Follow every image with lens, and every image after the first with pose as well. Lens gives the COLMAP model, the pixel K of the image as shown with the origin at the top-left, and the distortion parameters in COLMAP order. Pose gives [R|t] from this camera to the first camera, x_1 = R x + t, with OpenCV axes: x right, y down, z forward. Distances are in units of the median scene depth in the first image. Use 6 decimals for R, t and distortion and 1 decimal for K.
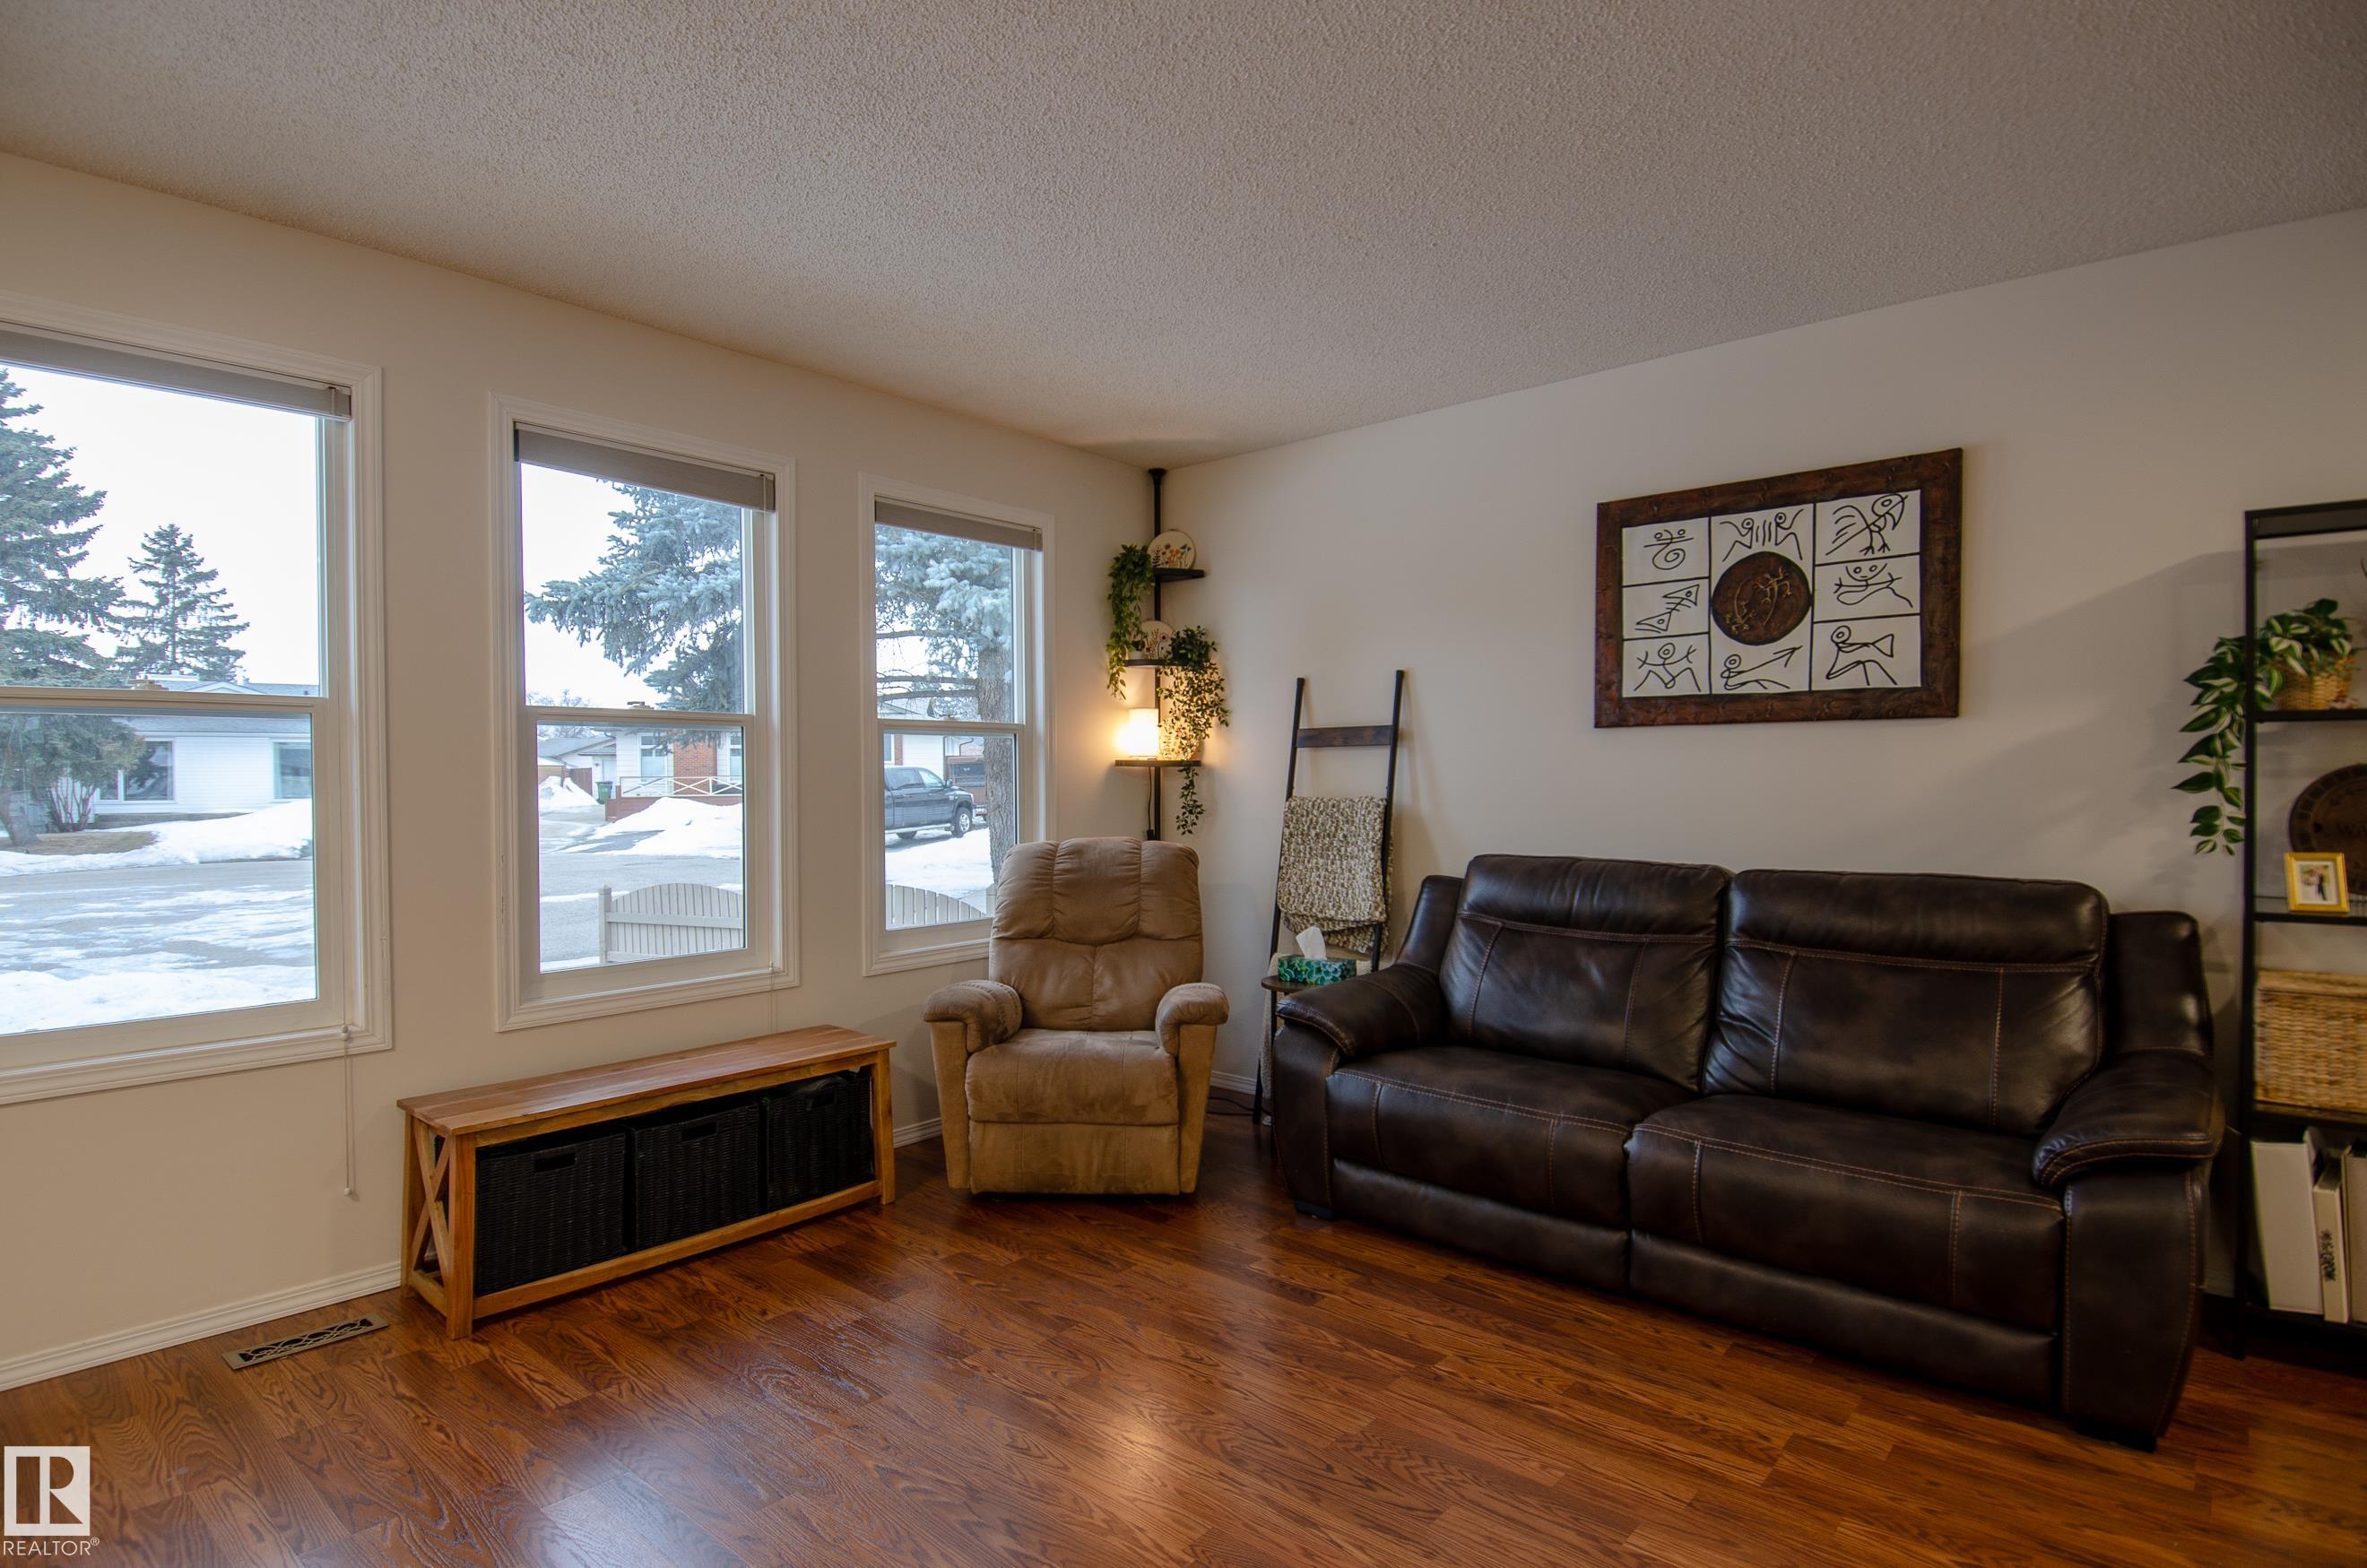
lens RADIAL K [[1202.7, 0, 1175.3], [0, 1202.7, 793.4], [0, 0, 1]] dist [0.066829, -0.059969]
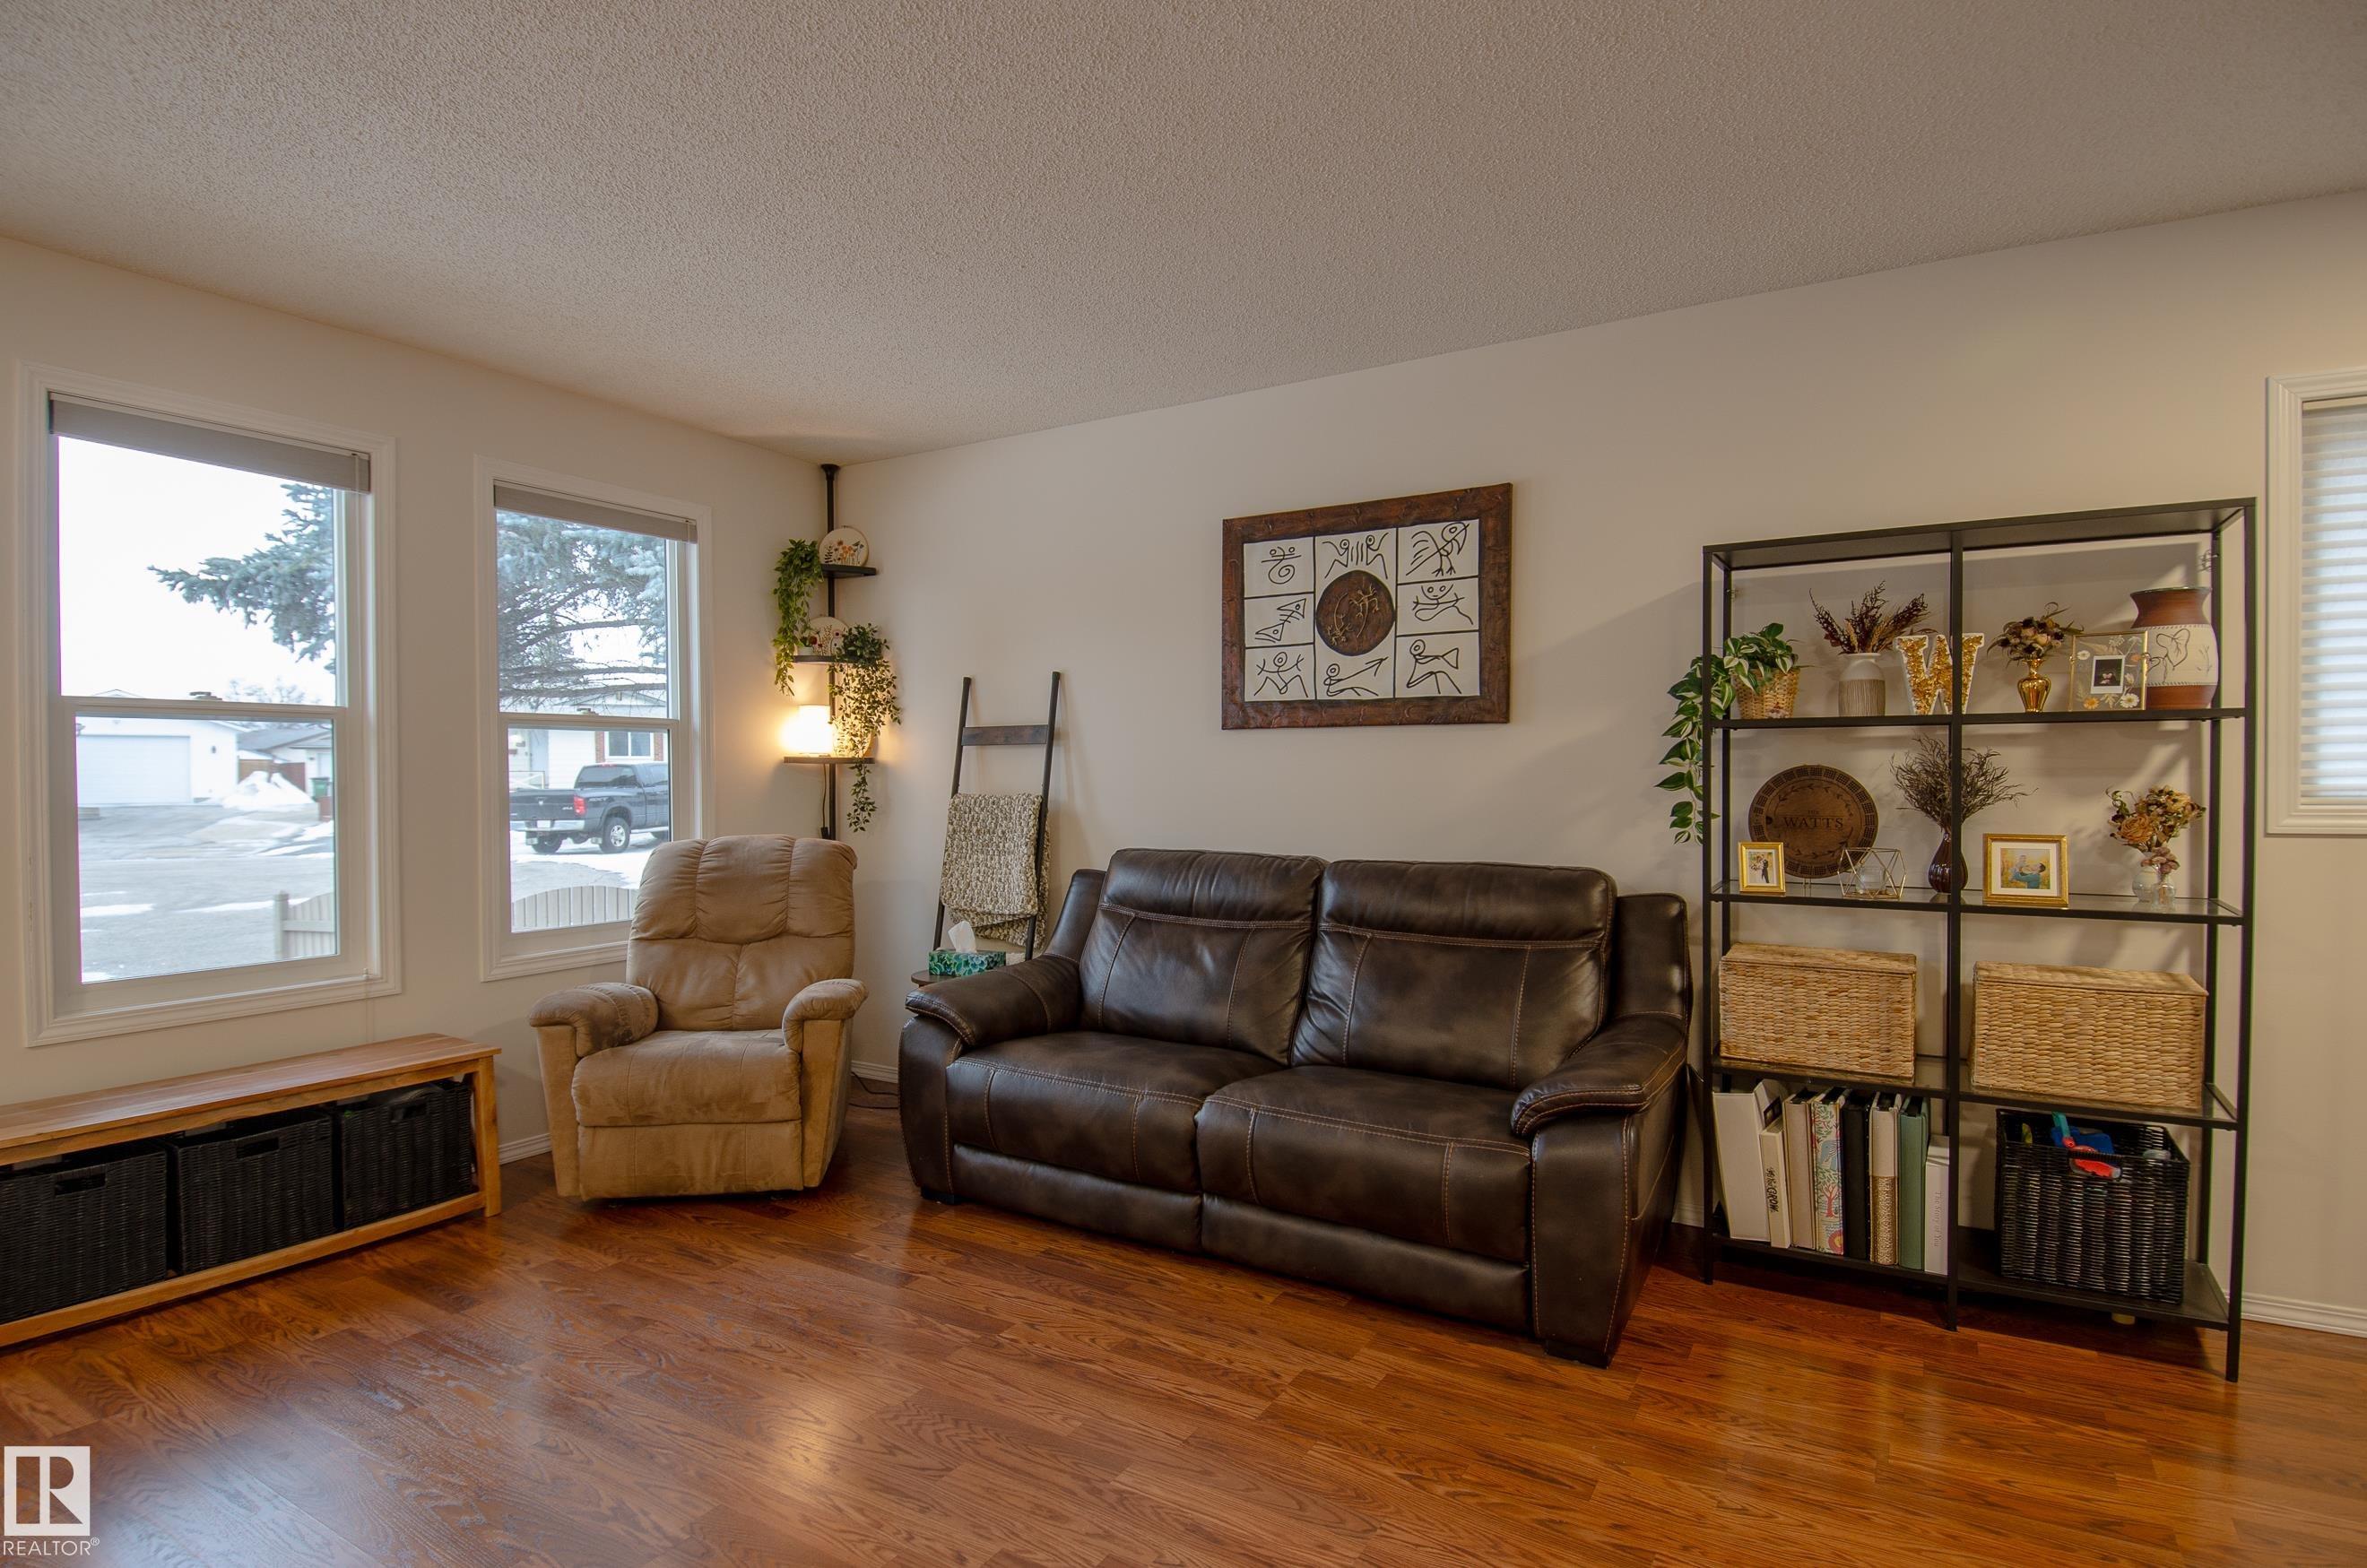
lens RADIAL K [[1202.7, 0, 1175.3], [0, 1202.7, 793.4], [0, 0, 1]] dist [0.066829, -0.059969]
pose [[0.987656, -0.000155, 0.156636, 0.162791], [-0.000239, 0.999997, 0.002500, -0.000342], [-0.156635, -0.002506, 0.987653, -0.049616]]
